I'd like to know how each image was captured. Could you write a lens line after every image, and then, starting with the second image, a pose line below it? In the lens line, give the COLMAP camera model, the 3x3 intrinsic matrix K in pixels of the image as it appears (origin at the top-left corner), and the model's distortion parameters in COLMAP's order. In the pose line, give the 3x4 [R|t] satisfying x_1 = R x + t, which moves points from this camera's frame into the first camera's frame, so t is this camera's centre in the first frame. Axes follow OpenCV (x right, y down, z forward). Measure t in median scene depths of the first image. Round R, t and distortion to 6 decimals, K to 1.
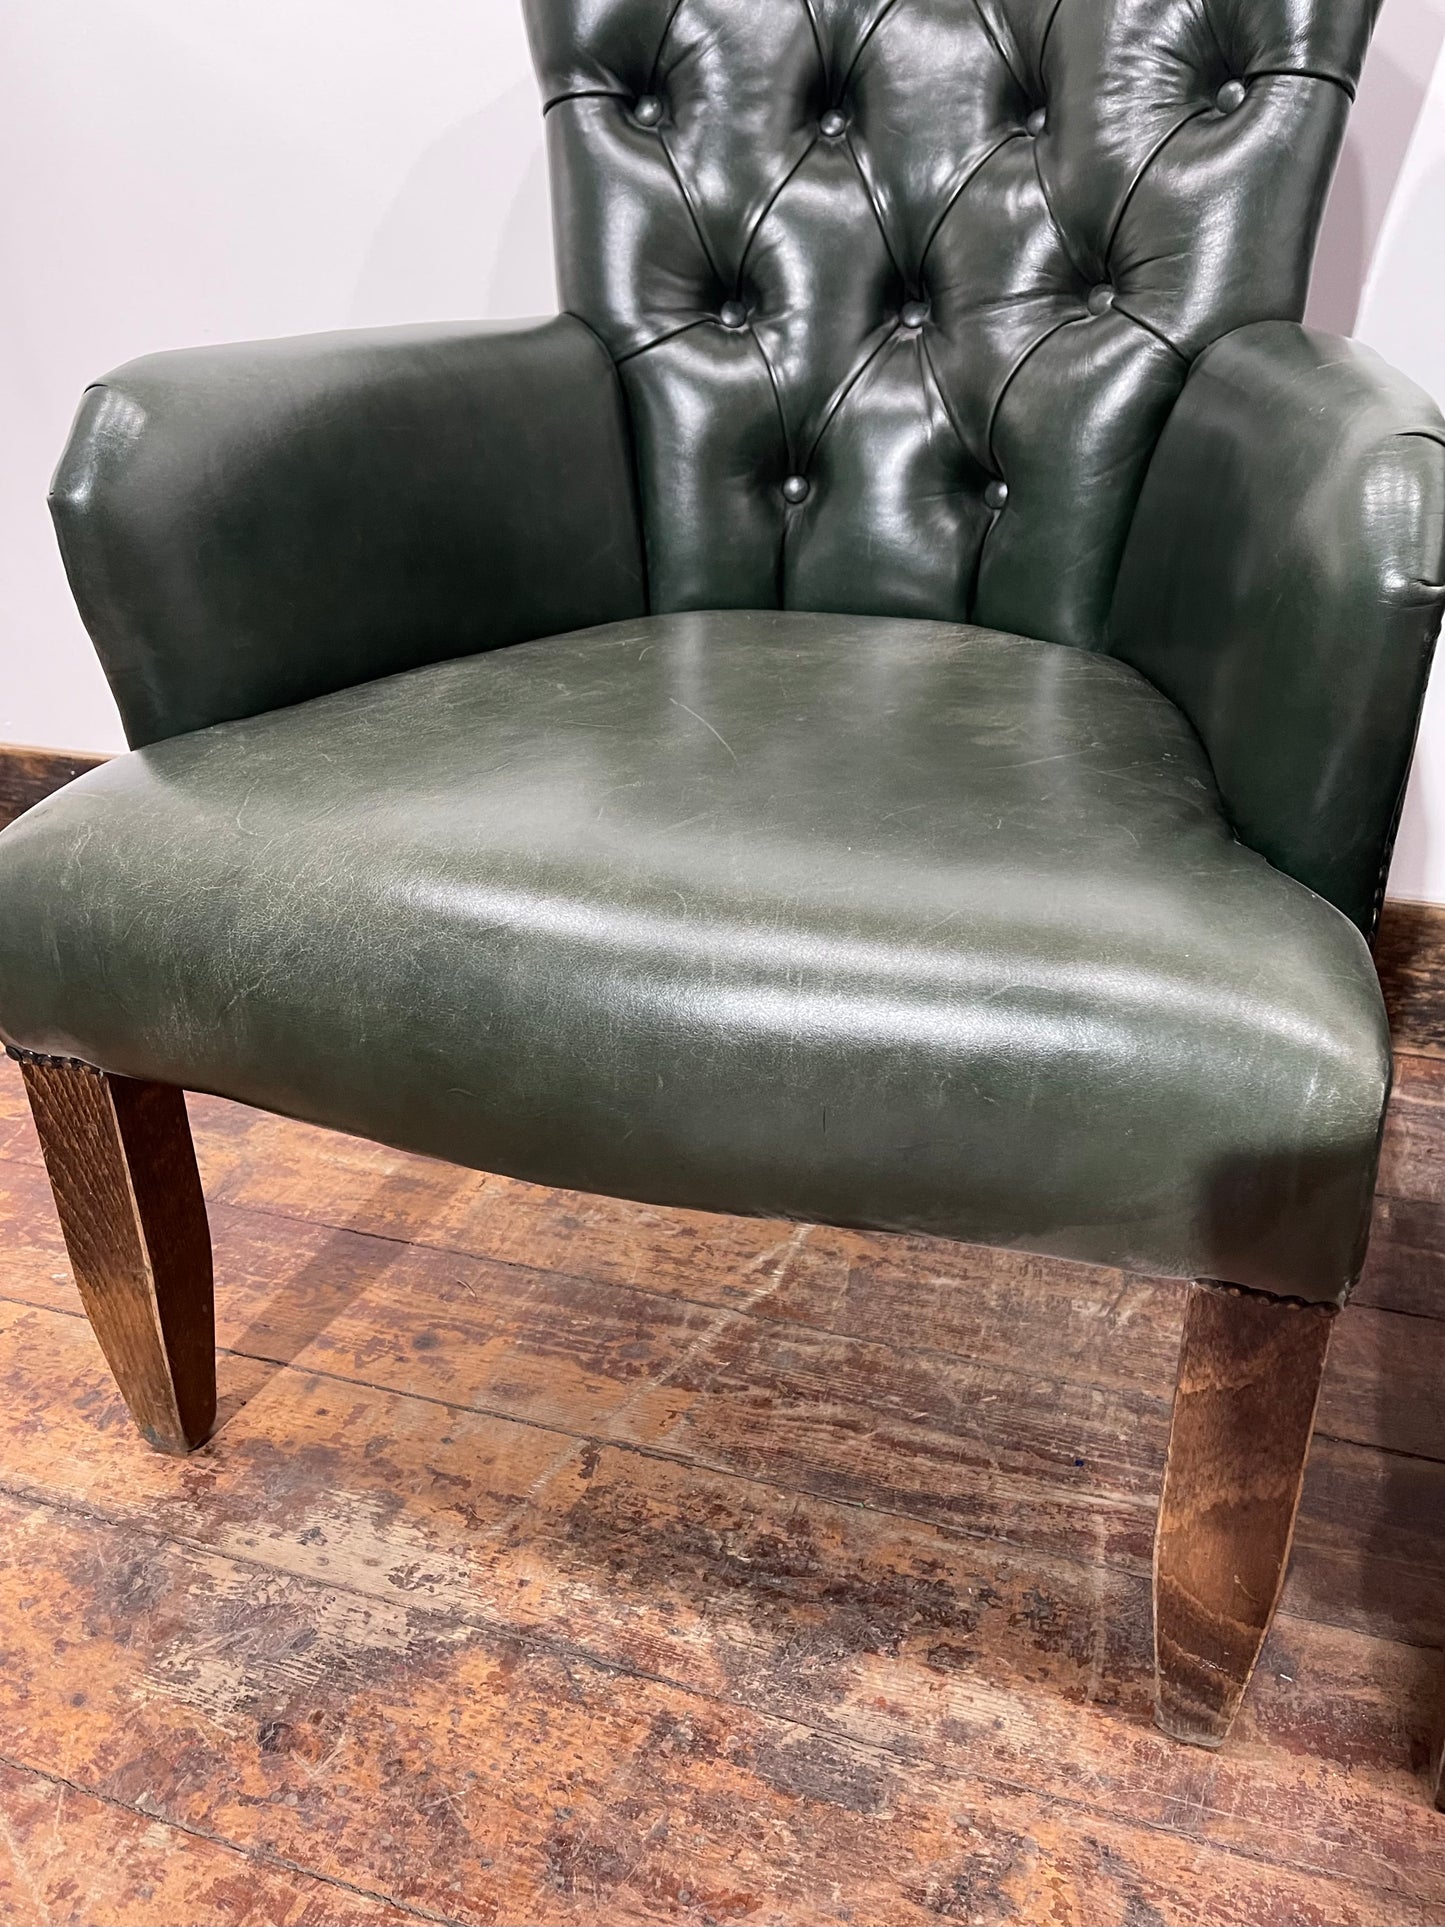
lens RADIAL K [[1462.8, 0, 730.7], [0, 1462.8, 1002.1], [0, 0, 1]] dist [0.072927, -0.111048]
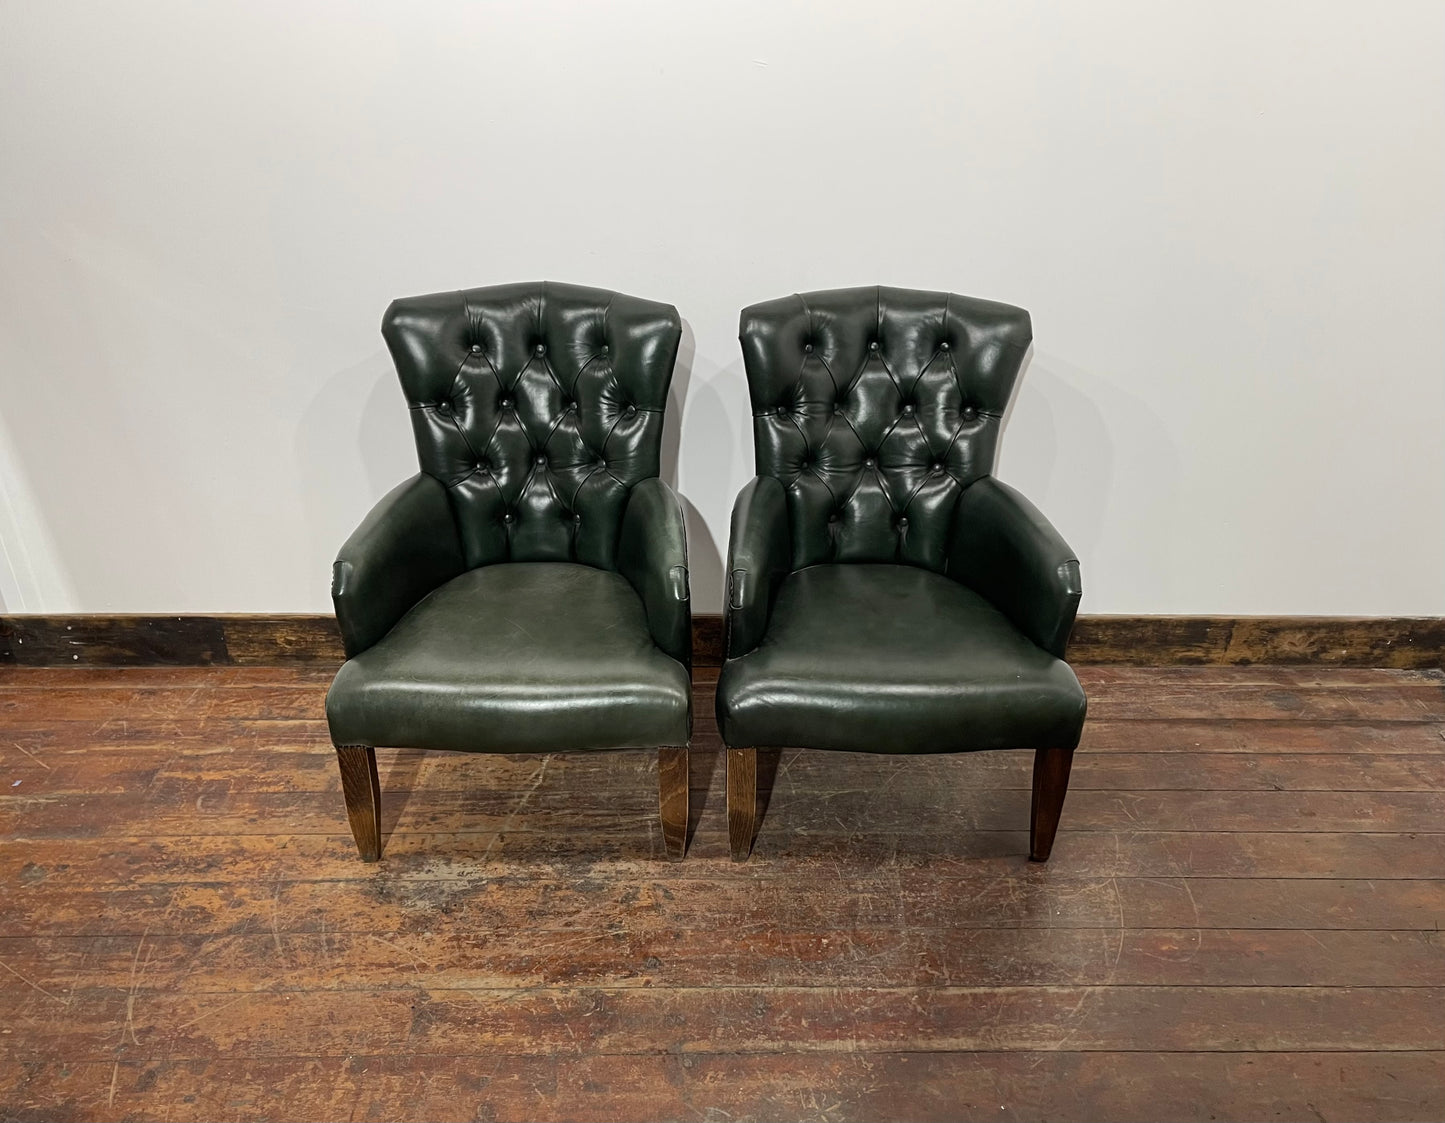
lens RADIAL K [[1307.3, 0, 760.2], [0, 1307.3, 588.1], [0, 0, 1]] dist [0.036007, -0.026730]
pose [[0.933292, -0.136033, 0.332356, -0.483372], [0.134722, 0.990513, 0.027102, -0.266631], [-0.332889, 0.019482, 0.942765, -2.121307]]
